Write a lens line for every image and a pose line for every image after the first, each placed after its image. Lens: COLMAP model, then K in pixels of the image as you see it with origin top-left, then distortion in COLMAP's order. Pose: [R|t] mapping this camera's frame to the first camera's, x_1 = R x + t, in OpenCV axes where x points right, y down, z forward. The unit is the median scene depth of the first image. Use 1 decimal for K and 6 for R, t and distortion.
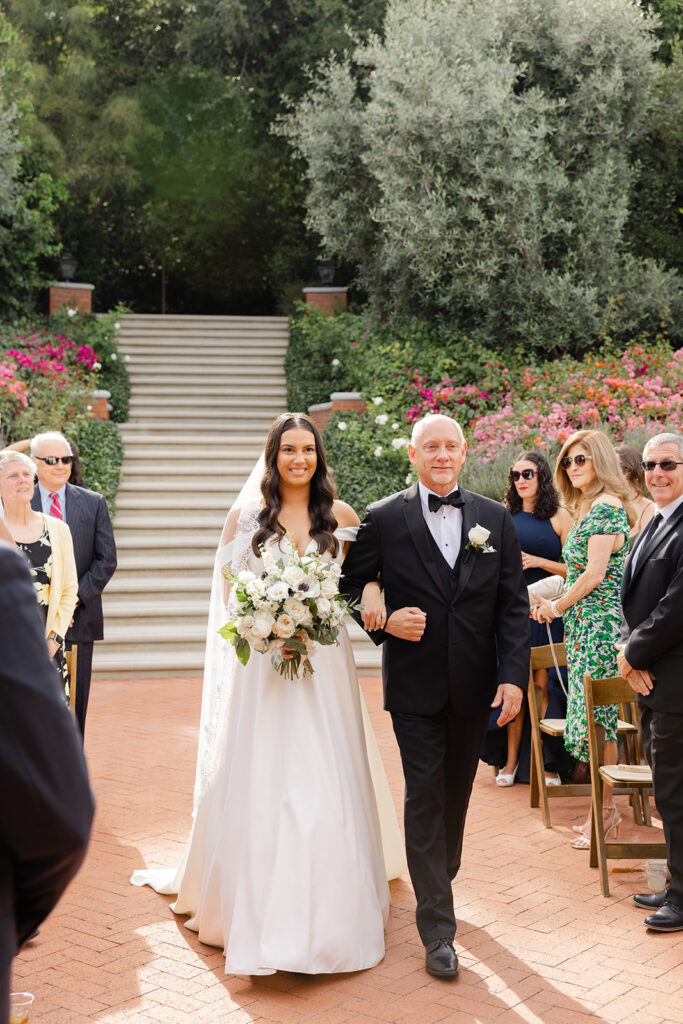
lens RADIAL K [[1939.6, 0, 343.3], [0, 1939.6, 511.0], [0, 0, 1]] dist [0.039773, 0.000000]
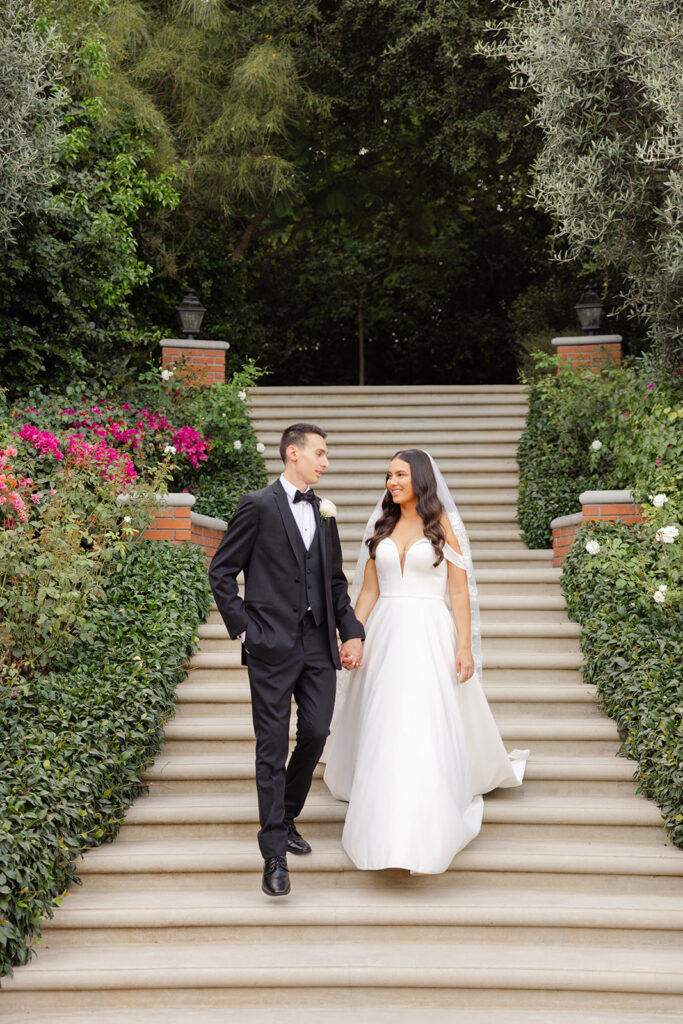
lens RADIAL K [[1939.6, 0, 339.4], [0, 1939.6, 517.9], [0, 0, 1]] dist [0.039773, 0.000000]
pose [[0.985727, -0.014713, -0.167710, 0.019223], [0.002927, 0.997521, -0.070311, -0.013287], [0.168329, 0.068817, 0.983326, 0.427469]]
